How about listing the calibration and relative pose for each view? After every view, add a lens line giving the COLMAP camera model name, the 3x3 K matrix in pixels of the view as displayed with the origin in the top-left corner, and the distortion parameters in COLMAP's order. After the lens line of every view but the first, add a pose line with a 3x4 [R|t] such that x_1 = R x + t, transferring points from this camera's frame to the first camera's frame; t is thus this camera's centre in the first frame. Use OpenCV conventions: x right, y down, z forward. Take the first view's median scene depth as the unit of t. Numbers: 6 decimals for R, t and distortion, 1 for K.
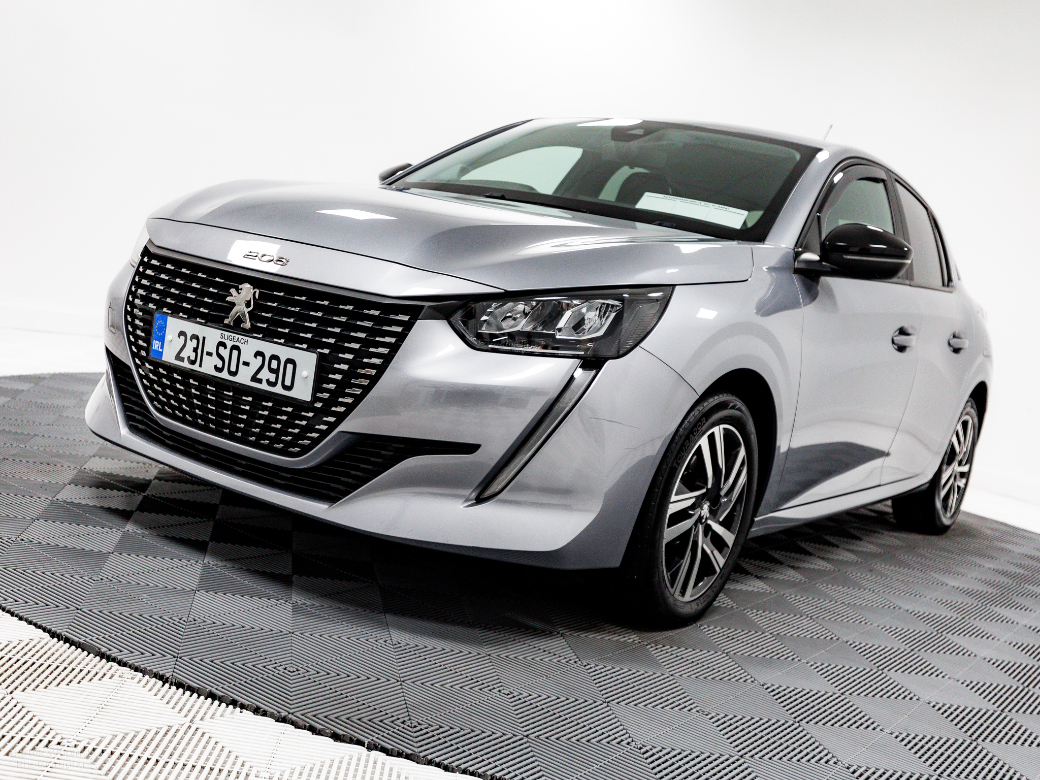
lens RADIAL K [[1175.9, 0, 520.0], [0, 1175.9, 390.0], [0, 0, 1]] dist [0.008833, 0.001083]
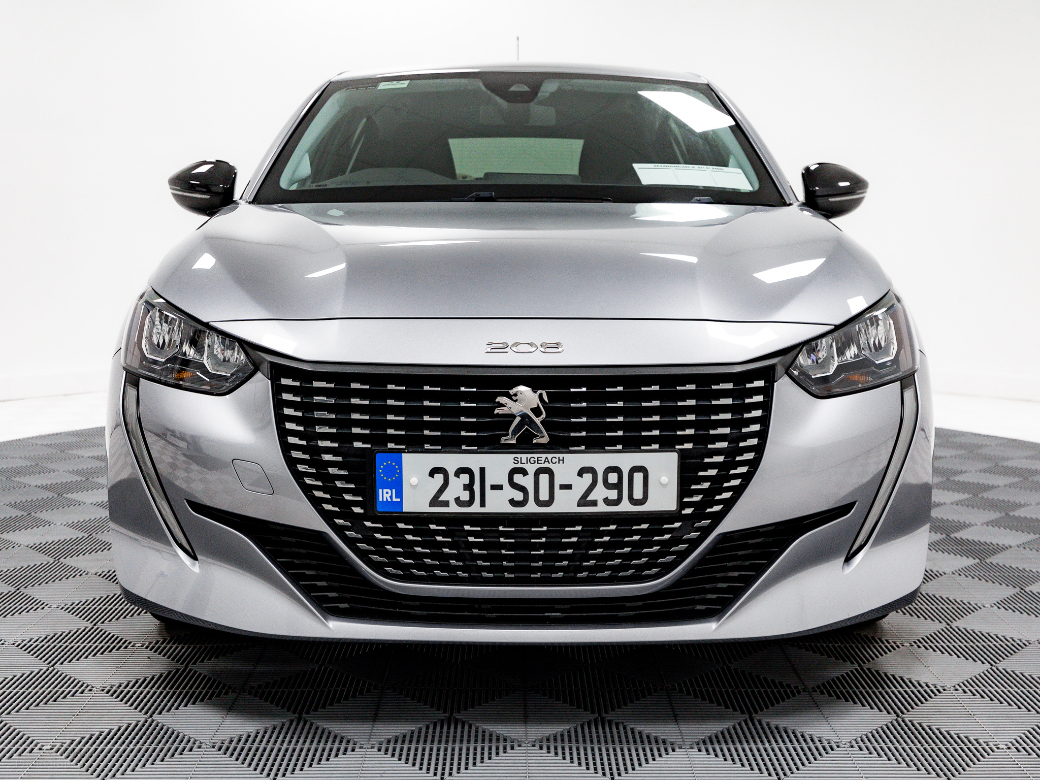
lens RADIAL K [[1175.9, 0, 520.0], [0, 1175.9, 390.0], [0, 0, 1]] dist [0.008833, 0.001083]
pose [[0.815903, -0.246111, 0.523193, -0.654706], [0.202723, 0.969209, 0.139779, -0.201400], [-0.541485, -0.007983, 0.840673, 0.361224]]
